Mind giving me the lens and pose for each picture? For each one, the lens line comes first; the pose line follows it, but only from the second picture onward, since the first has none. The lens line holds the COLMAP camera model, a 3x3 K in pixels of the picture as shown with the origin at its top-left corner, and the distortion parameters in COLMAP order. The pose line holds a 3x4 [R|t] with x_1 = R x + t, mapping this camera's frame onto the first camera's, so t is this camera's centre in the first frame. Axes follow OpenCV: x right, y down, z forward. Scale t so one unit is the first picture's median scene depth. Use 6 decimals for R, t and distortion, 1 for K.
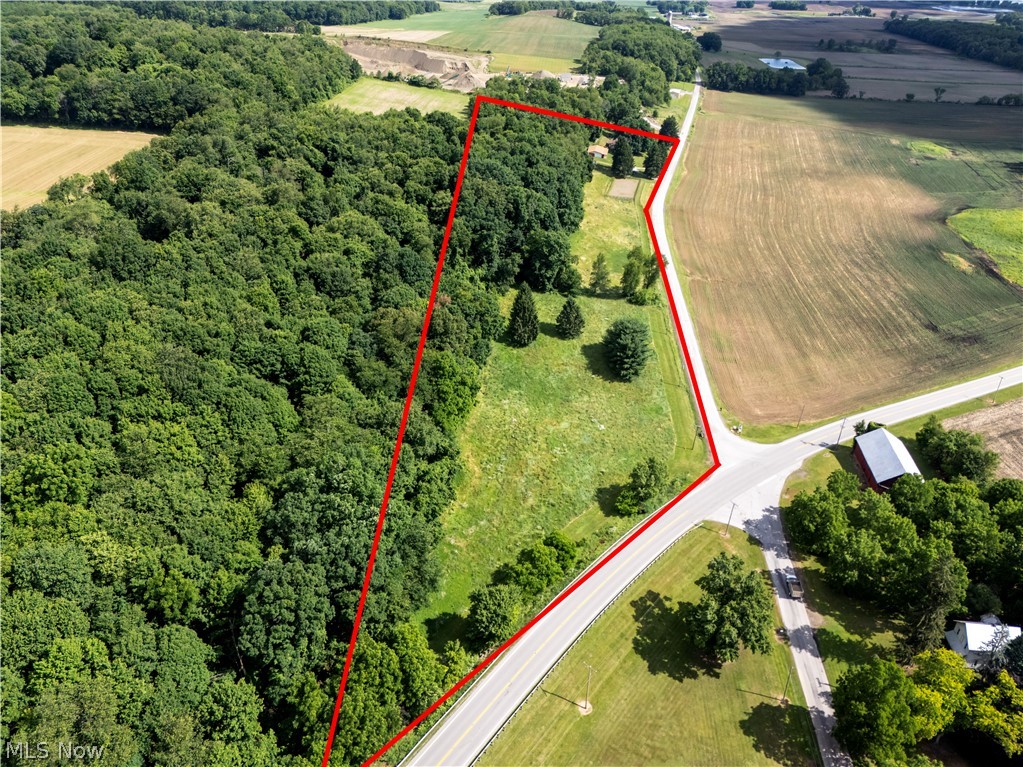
lens RADIAL K [[709.2, 0, 511.5], [0, 709.2, 383.5], [0, 0, 1]] dist [0.076095, -0.064278]
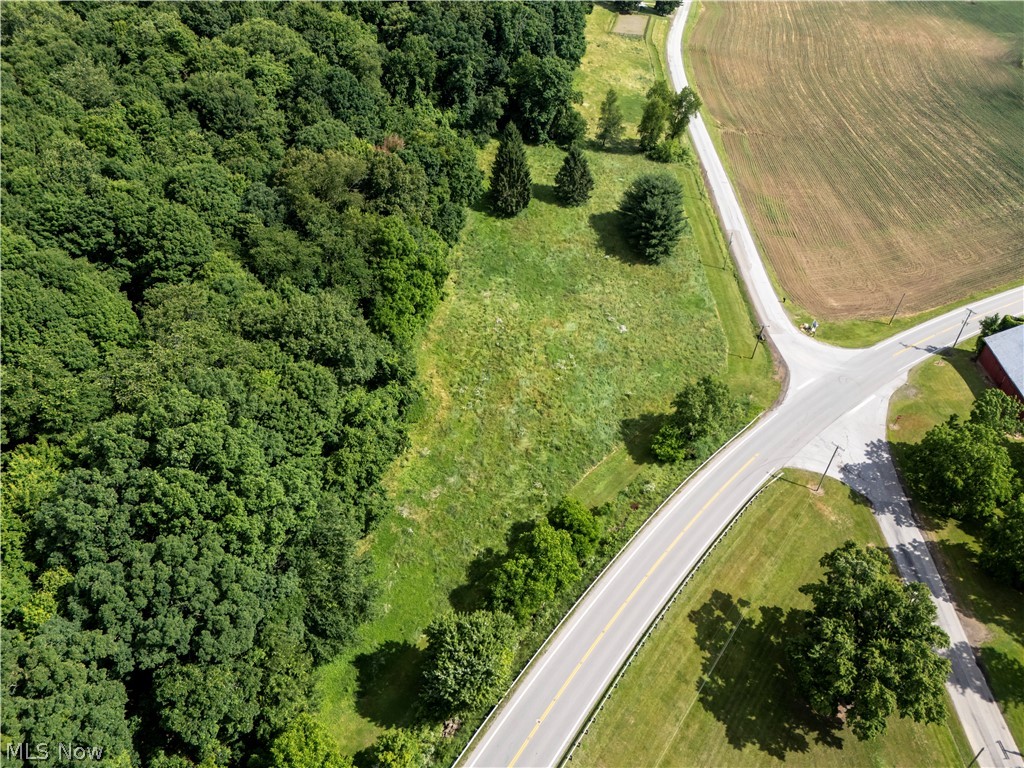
lens RADIAL K [[709.9, 0, 512.0], [0, 709.9, 384.0], [0, 0, 1]] dist [0.076095, -0.064278]
pose [[0.999703, -0.011775, 0.021335, 0.001030], [0.008393, 0.988315, 0.152192, 0.007626], [-0.022878, -0.151967, 0.988121, 0.305270]]
